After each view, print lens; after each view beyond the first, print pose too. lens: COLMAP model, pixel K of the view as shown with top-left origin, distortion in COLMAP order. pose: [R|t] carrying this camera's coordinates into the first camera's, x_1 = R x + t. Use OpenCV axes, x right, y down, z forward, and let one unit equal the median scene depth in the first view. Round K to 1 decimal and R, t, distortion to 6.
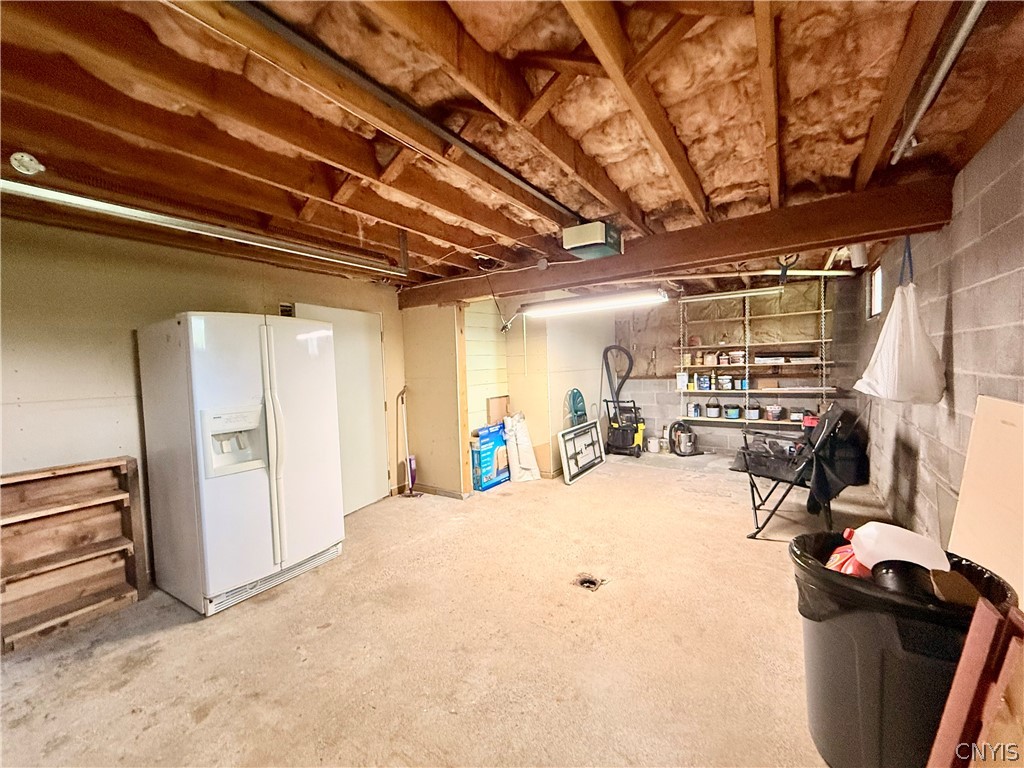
lens RADIAL K [[405.4, 0, 511.3], [0, 405.4, 383.1], [0, 0, 1]] dist [-0.000646, 0.000021]
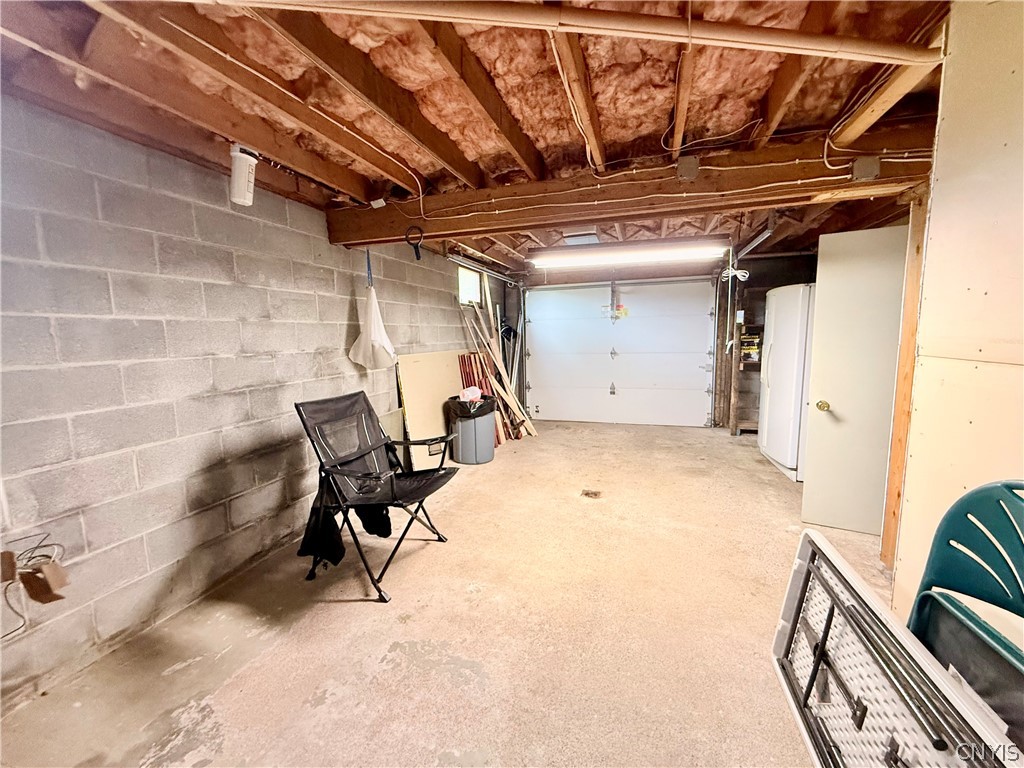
lens RADIAL K [[405.4, 0, 512.8], [0, 405.4, 382.1], [0, 0, 1]] dist [-0.000646, 0.000021]
pose [[-0.959078, 0.087627, -0.269241, 0.789737], [0.041664, 0.984231, 0.171913, -0.122053], [0.280060, 0.153660, -0.947605, 2.203426]]
